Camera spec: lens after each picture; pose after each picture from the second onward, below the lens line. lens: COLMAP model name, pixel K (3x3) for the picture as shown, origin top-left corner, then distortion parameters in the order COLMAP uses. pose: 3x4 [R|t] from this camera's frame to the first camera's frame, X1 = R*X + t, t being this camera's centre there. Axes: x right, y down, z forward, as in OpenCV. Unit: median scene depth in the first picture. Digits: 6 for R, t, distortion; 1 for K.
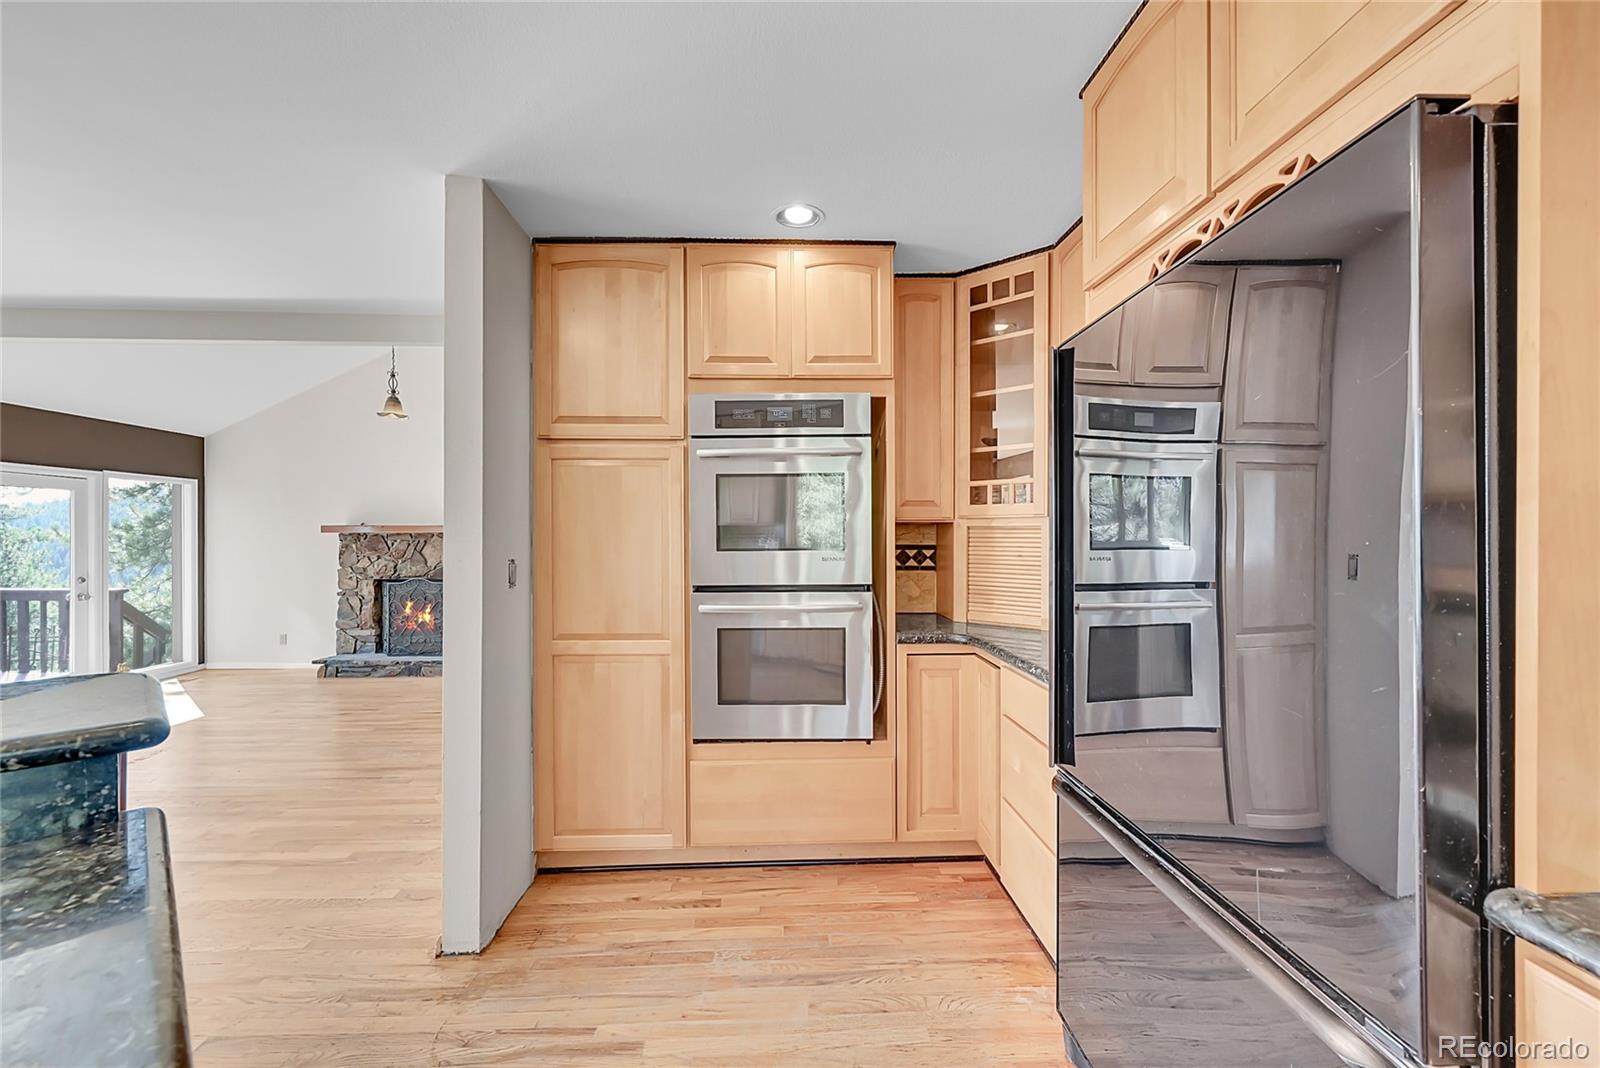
lens RADIAL K [[639.4, 0, 793.2], [0, 639.4, 537.3], [0, 0, 1]] dist [-0.002872, -0.000543]
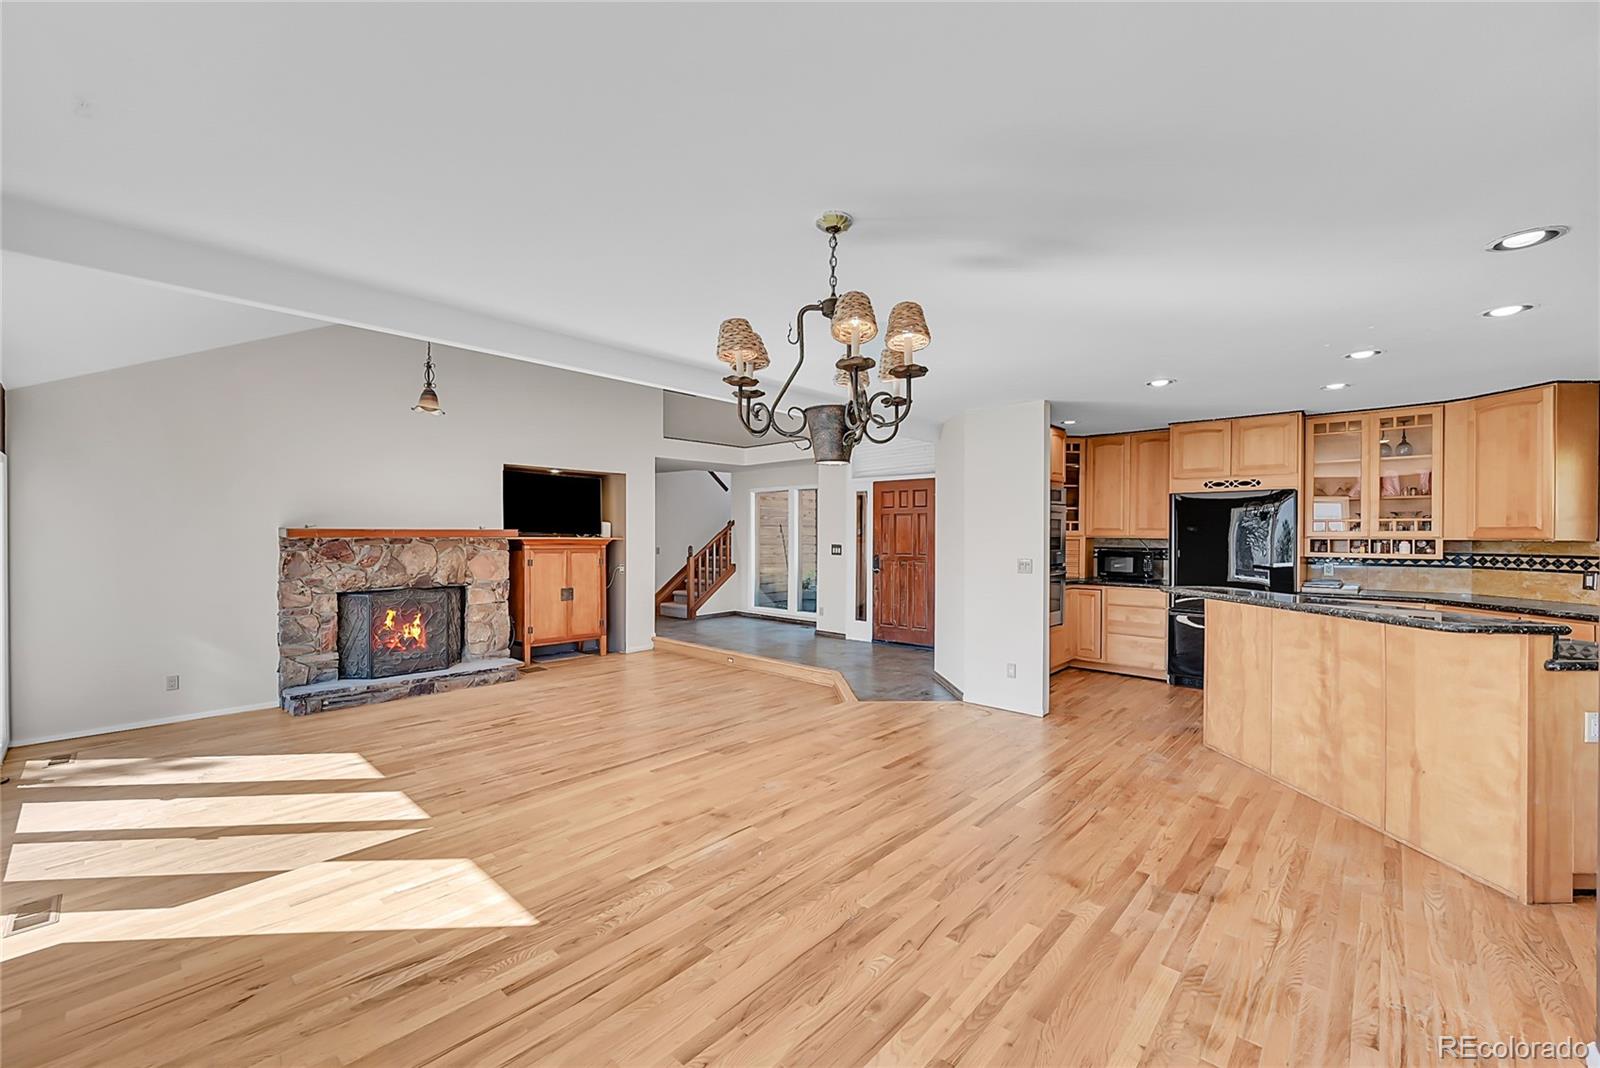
lens RADIAL K [[639.4, 0, 793.2], [0, 639.4, 537.3], [0, 0, 1]] dist [-0.002872, -0.000543]
pose [[0.707496, -0.002586, 0.706713, -0.826361], [-0.001622, 0.999985, 0.005282, -0.012381], [-0.706716, -0.004883, 0.707481, -0.016721]]
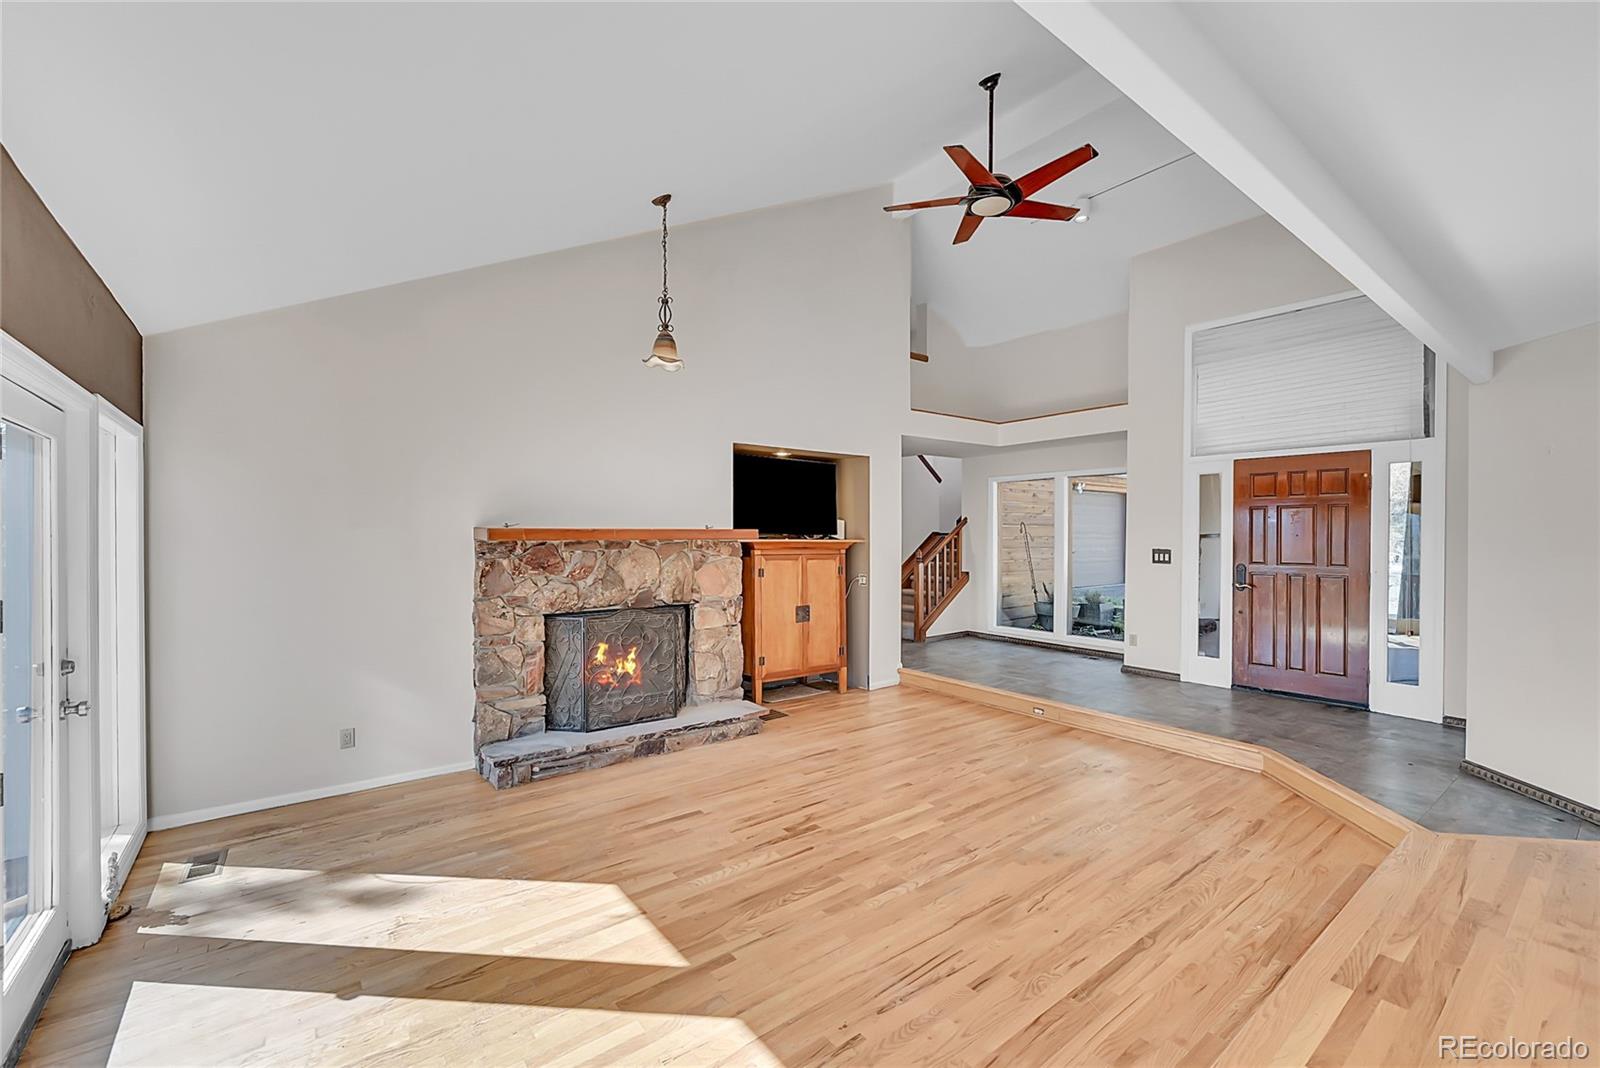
lens RADIAL K [[648.0, 0, 807.6], [0, 648.0, 538.5], [0, 0, 1]] dist [-0.000760, 0.000123]
pose [[0.802250, -0.004227, 0.596973, -0.828271], [-0.000319, 0.999972, 0.007509, -0.013247], [-0.596988, -0.006214, 0.802226, 0.341526]]
